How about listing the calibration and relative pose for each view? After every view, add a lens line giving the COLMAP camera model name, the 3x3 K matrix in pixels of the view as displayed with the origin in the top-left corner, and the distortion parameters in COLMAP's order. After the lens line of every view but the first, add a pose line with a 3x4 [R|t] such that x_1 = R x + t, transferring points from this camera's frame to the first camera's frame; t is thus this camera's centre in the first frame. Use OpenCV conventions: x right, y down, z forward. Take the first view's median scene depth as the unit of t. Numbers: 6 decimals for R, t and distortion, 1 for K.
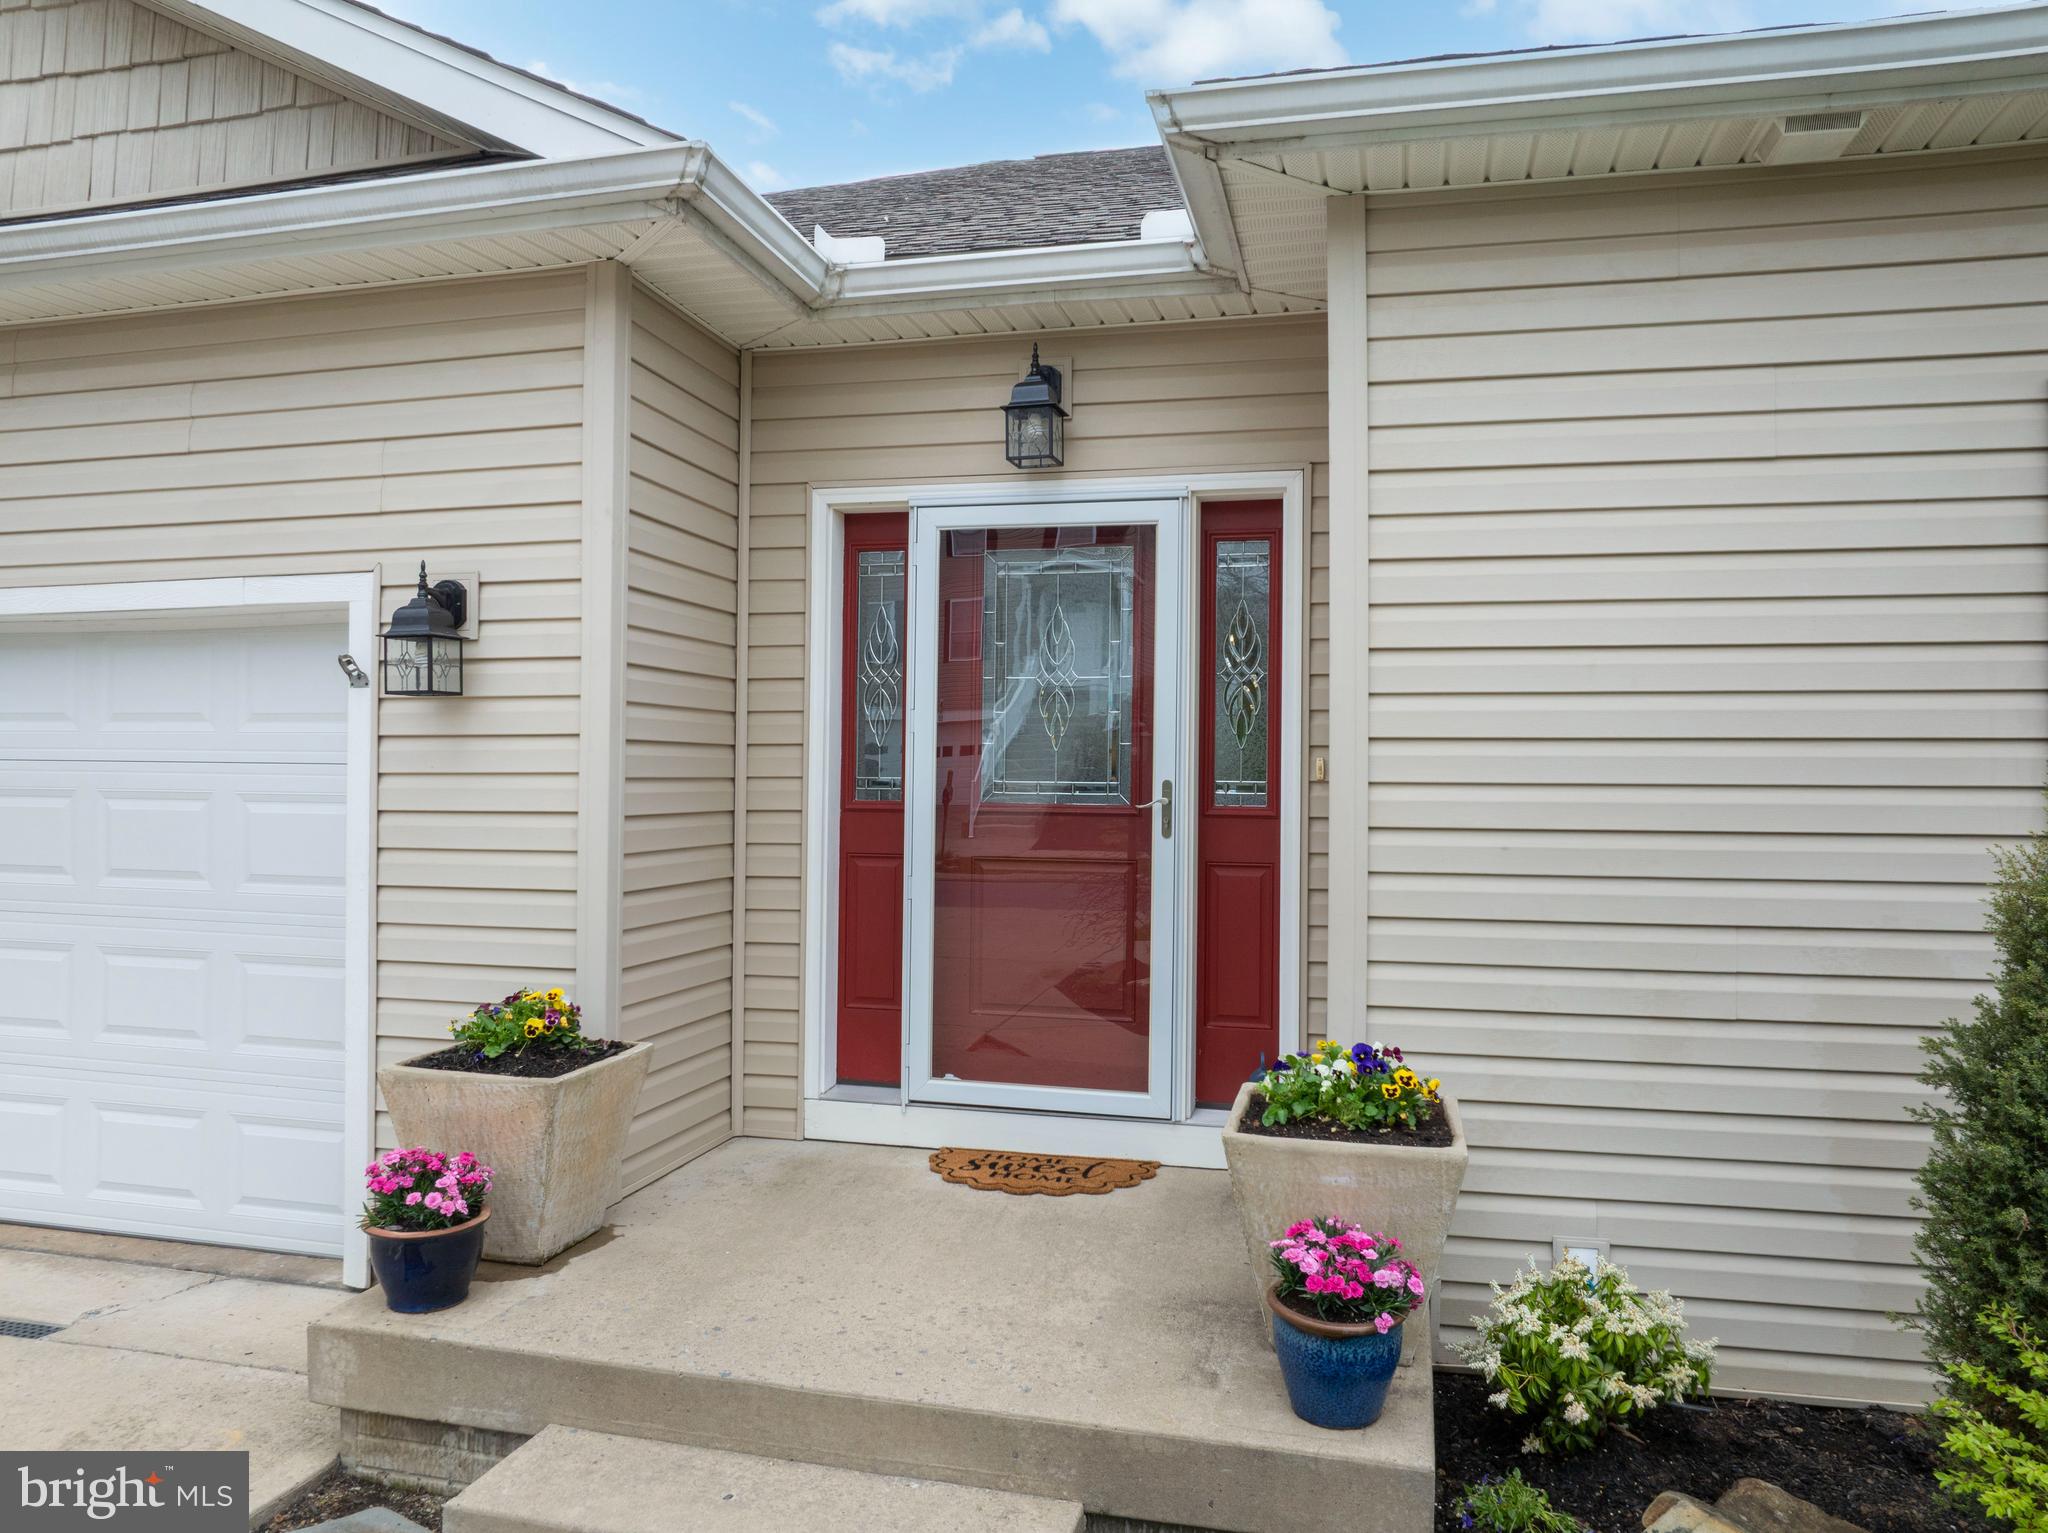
lens RADIAL K [[1444.8, 0, 1036.9], [0, 1444.8, 774.4], [0, 0, 1]] dist [-0.031039, 0.001288]
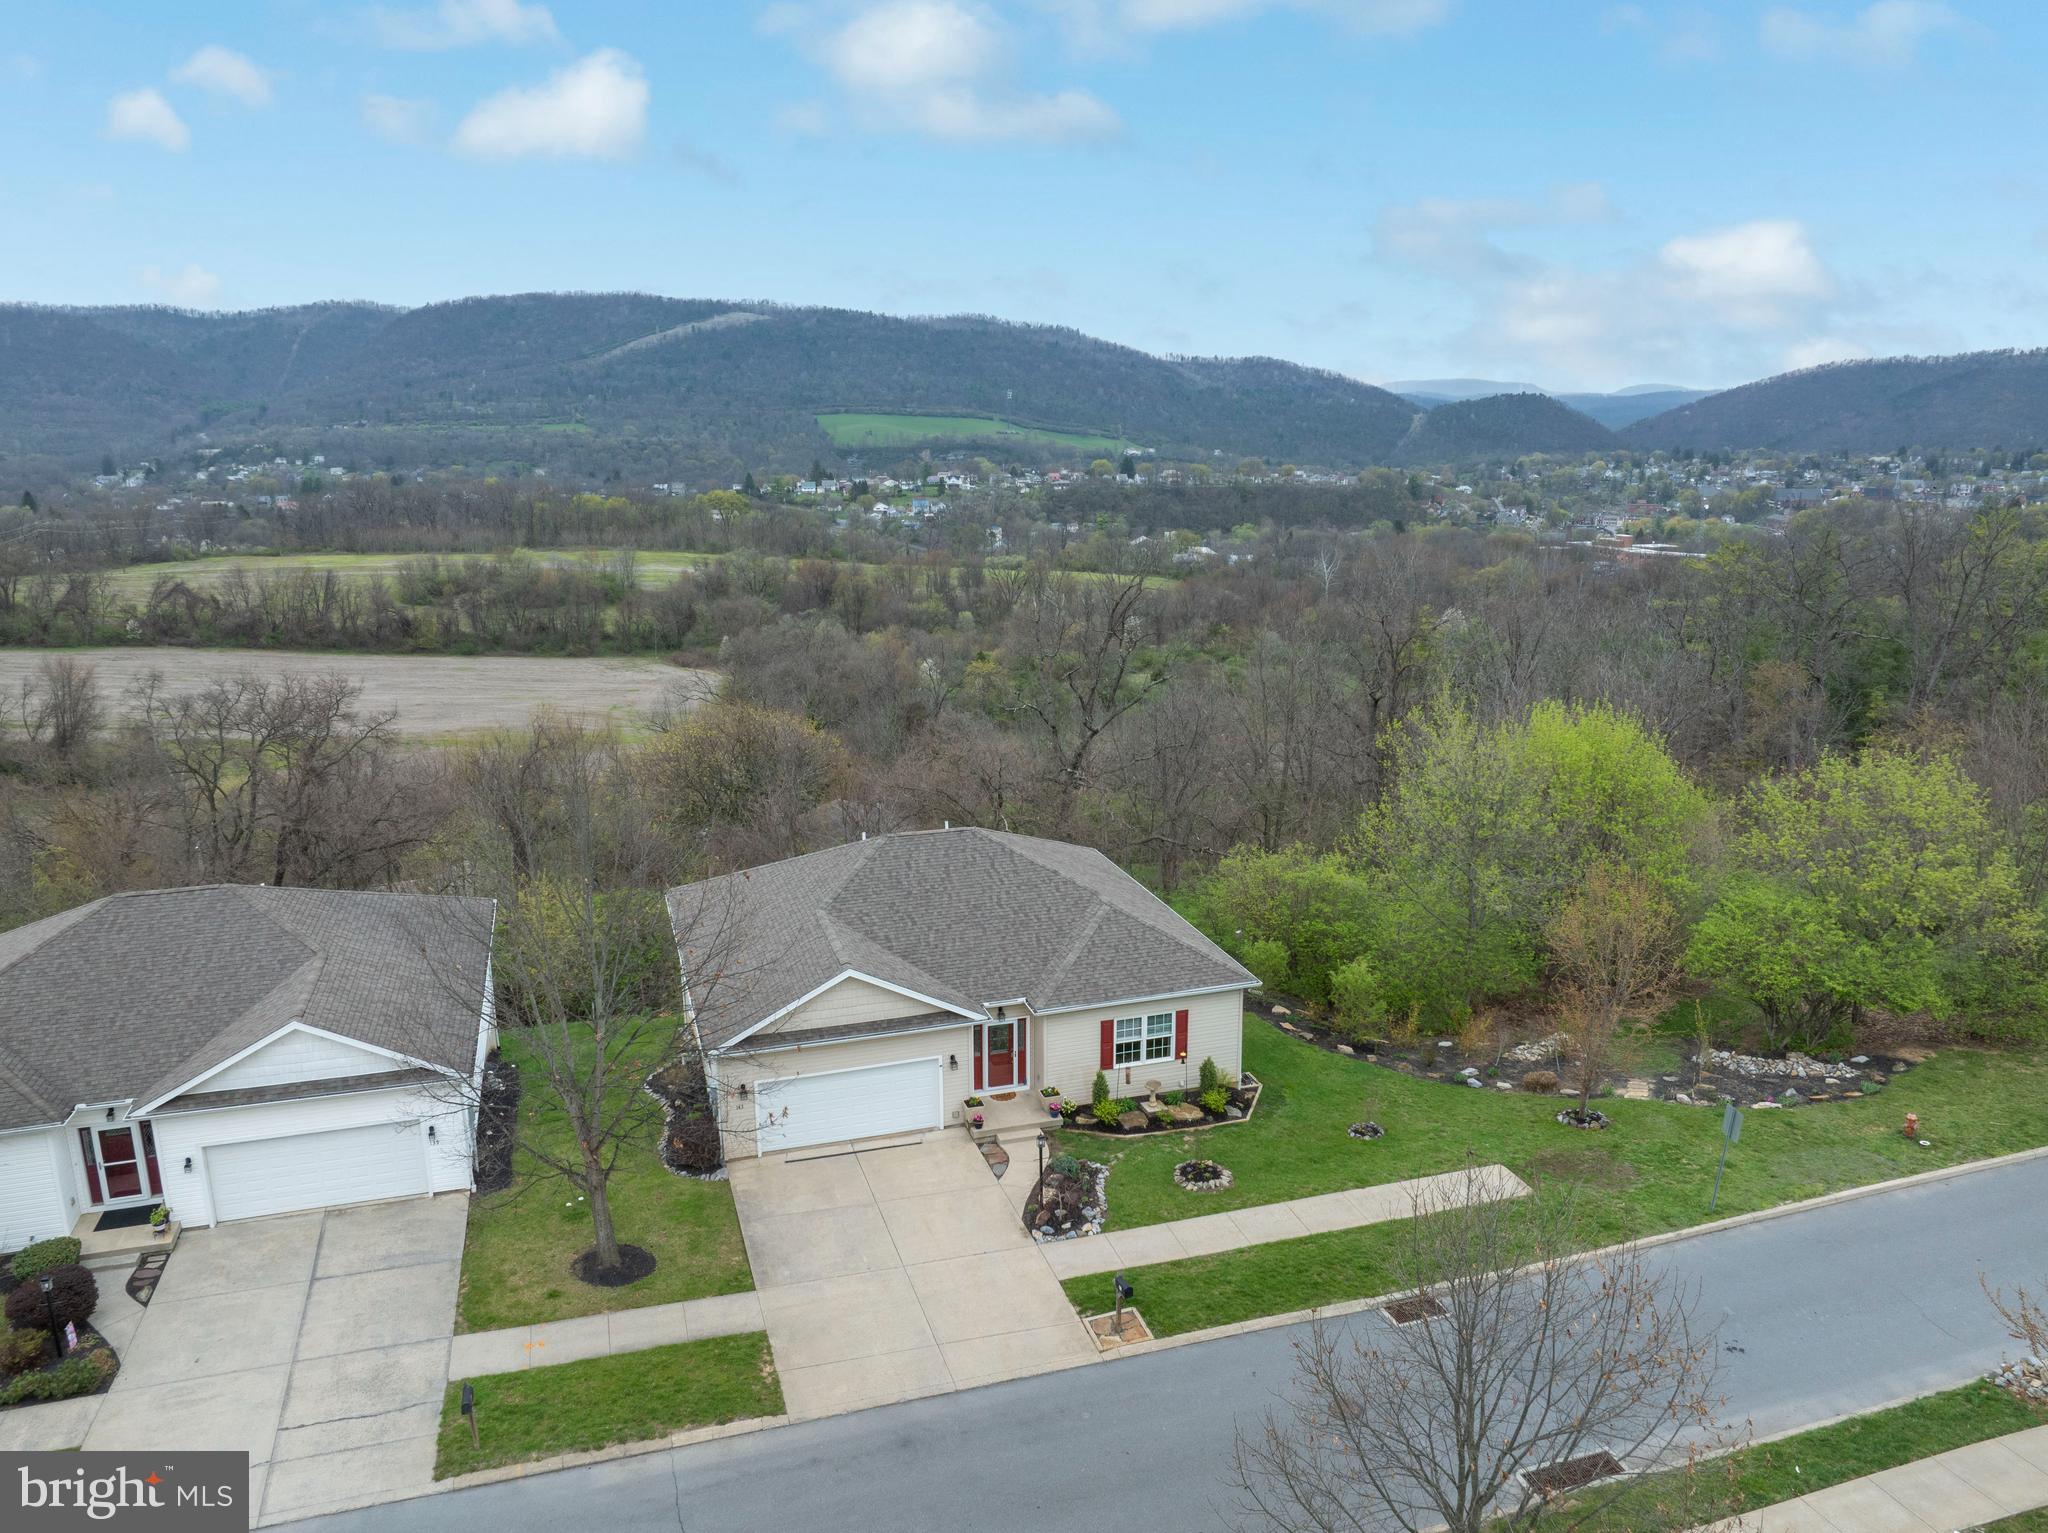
lens RADIAL K [[1444.8, 0, 1027.8], [0, 1444.8, 759.3], [0, 0, 1]] dist [-0.031039, 0.001288]
pose [[0.854200, -0.133238, 0.502584, -4.260260], [0.006872, 0.969418, 0.245318, -4.098778], [-0.519900, -0.206097, 0.828992, -6.280543]]
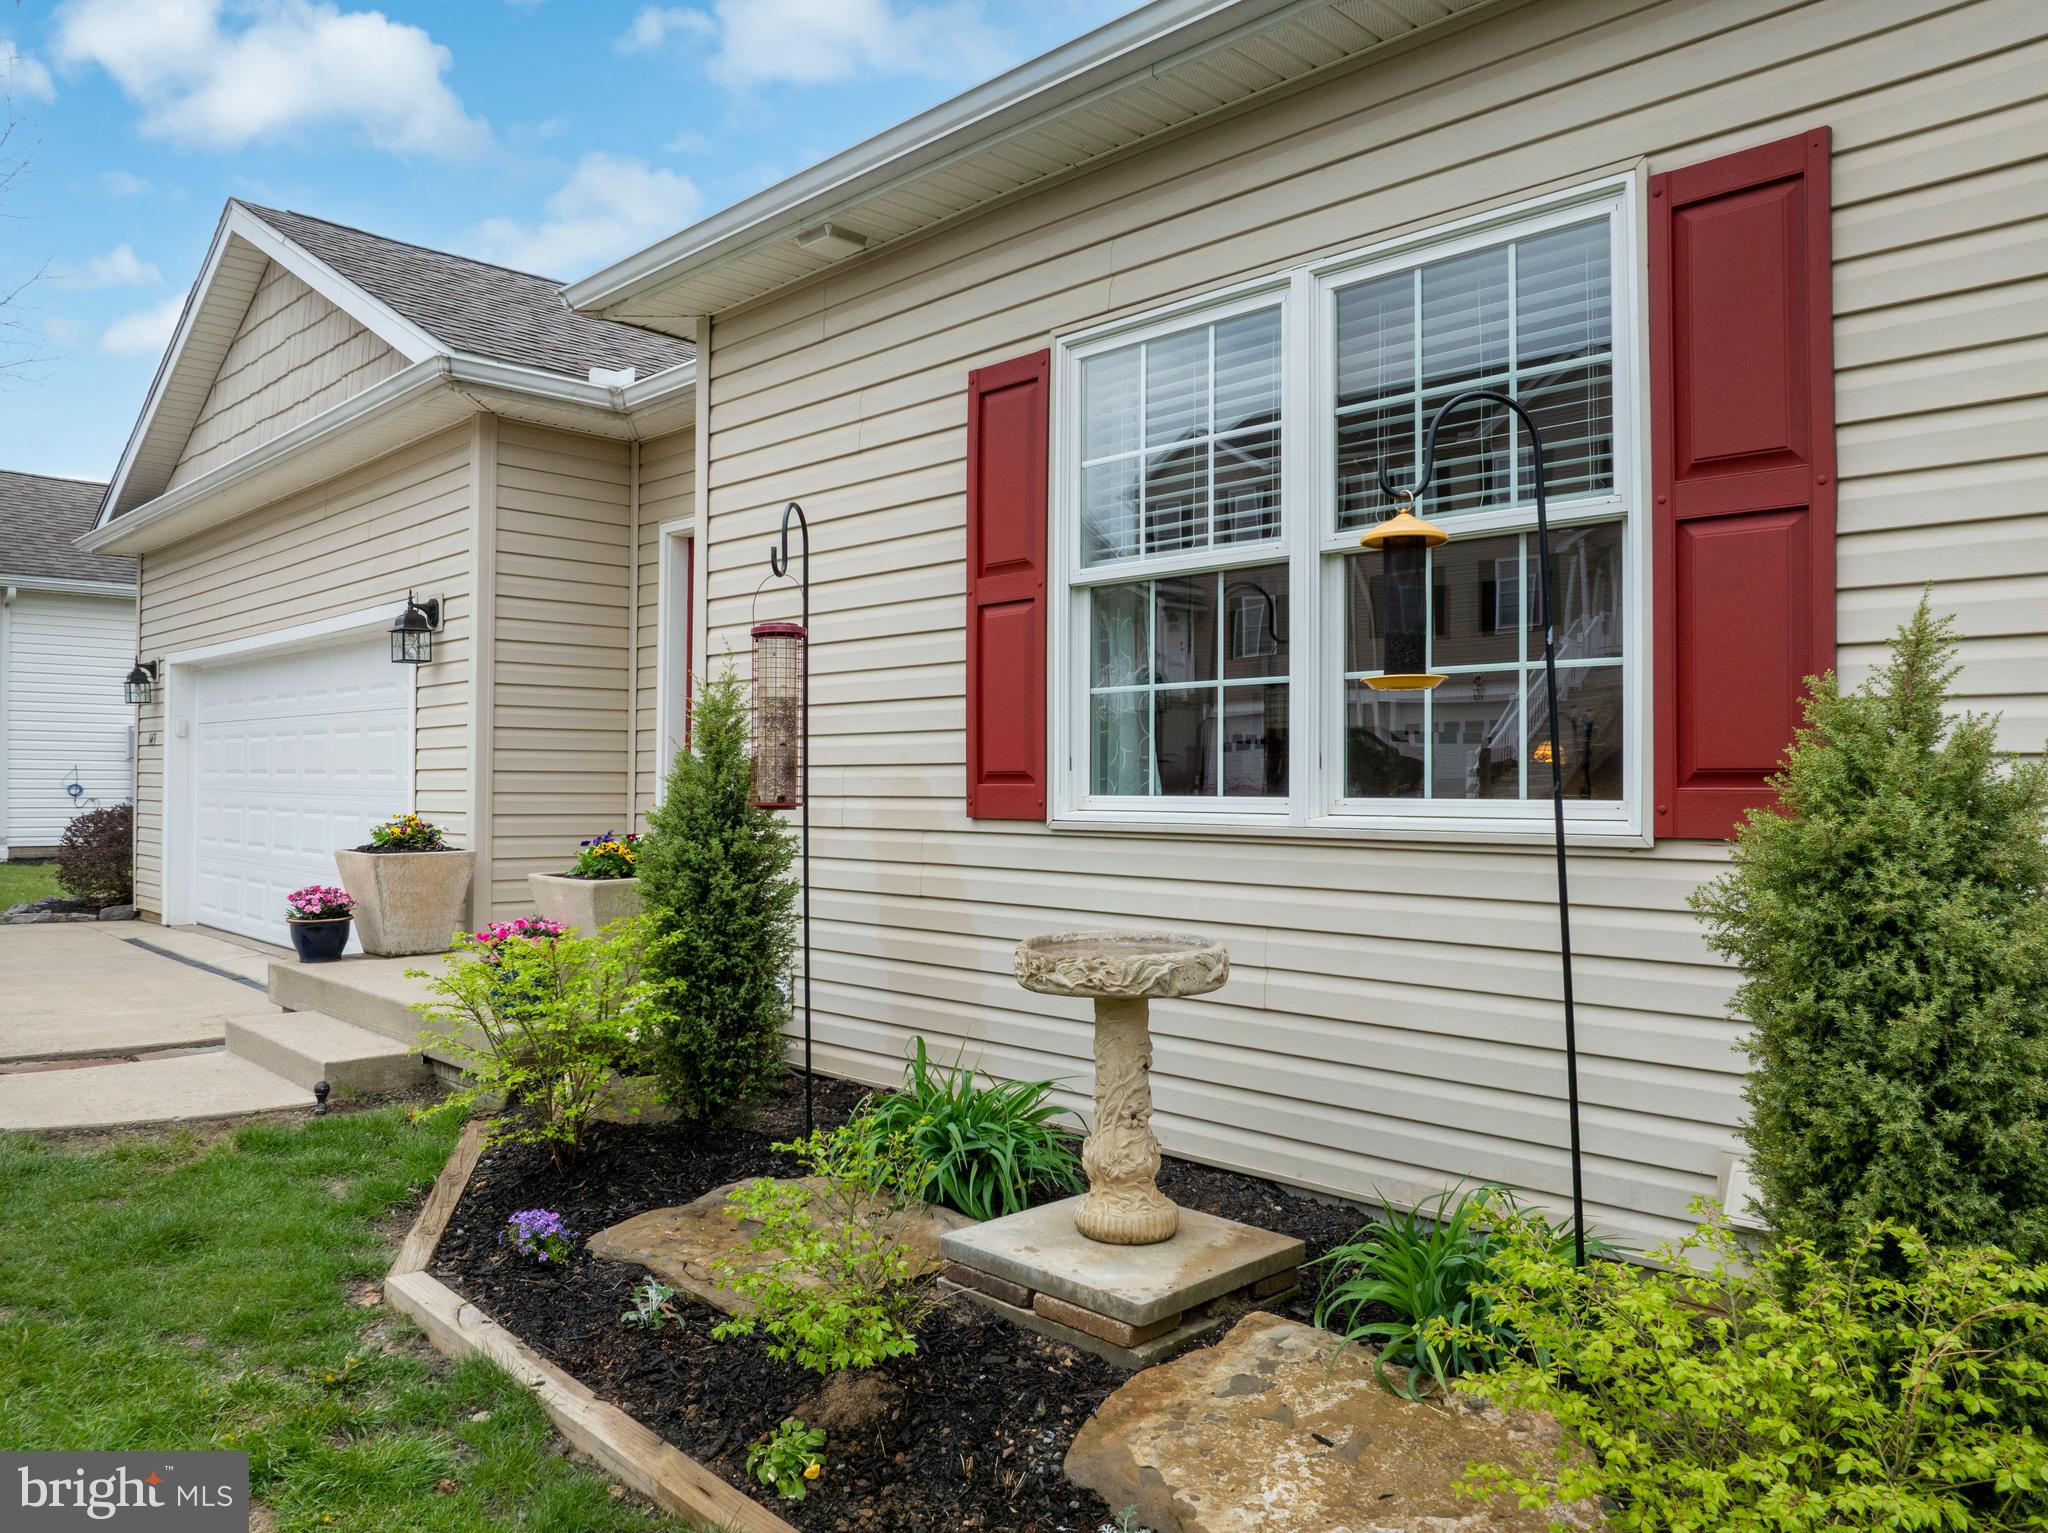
lens RADIAL K [[1444.8, 0, 1030.9], [0, 1444.8, 773.1], [0, 0, 1]] dist [-0.031039, 0.001288]
pose [[0.854915, -0.009011, -0.518689, 1.158322], [0.005268, 0.999948, -0.008689, 0.103079], [0.518741, 0.004696, 0.854919, -0.155206]]
